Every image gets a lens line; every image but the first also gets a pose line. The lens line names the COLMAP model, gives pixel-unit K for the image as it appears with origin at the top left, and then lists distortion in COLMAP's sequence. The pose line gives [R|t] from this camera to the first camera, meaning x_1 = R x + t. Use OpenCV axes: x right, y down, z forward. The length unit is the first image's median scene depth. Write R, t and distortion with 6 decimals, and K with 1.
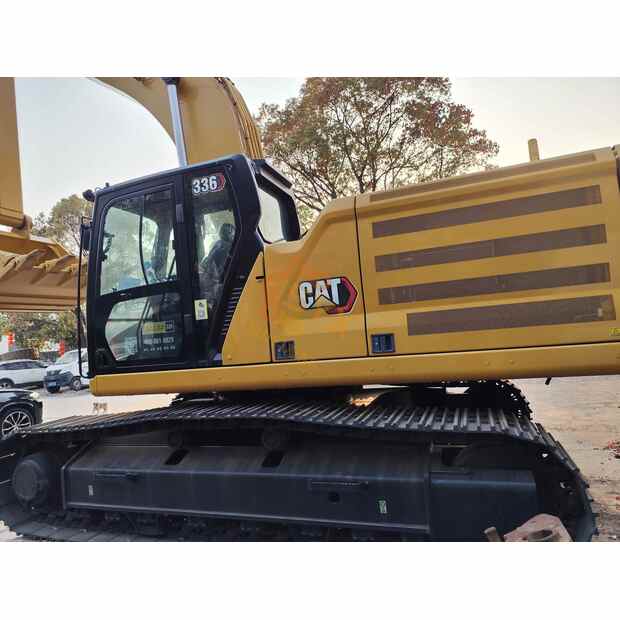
lens RADIAL K [[426.7, 0, 308.6], [0, 426.7, 306.9], [0, 0, 1]] dist [0.060210, -0.070364]
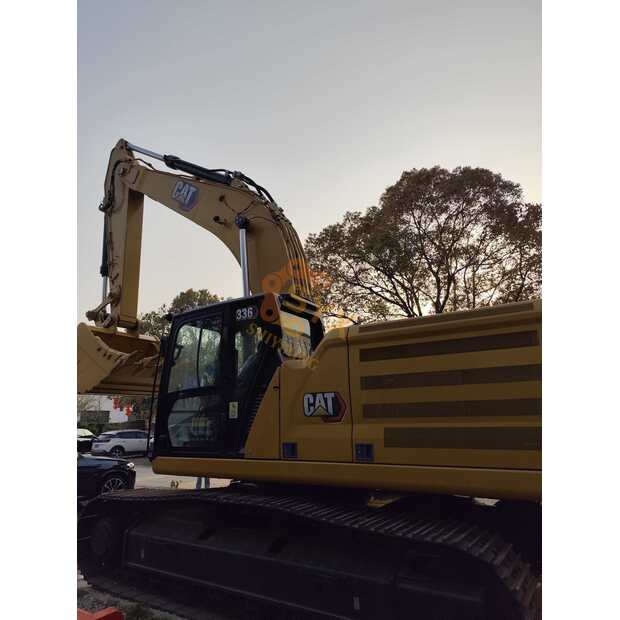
lens RADIAL K [[426.7, 0, 308.6], [0, 426.7, 306.9], [0, 0, 1]] dist [0.060210, -0.070364]
pose [[0.971584, 0.007425, -0.236578, 0.249975], [-0.051167, 0.982463, -0.179299, -0.073321], [0.231098, 0.186309, 0.954925, -0.208054]]
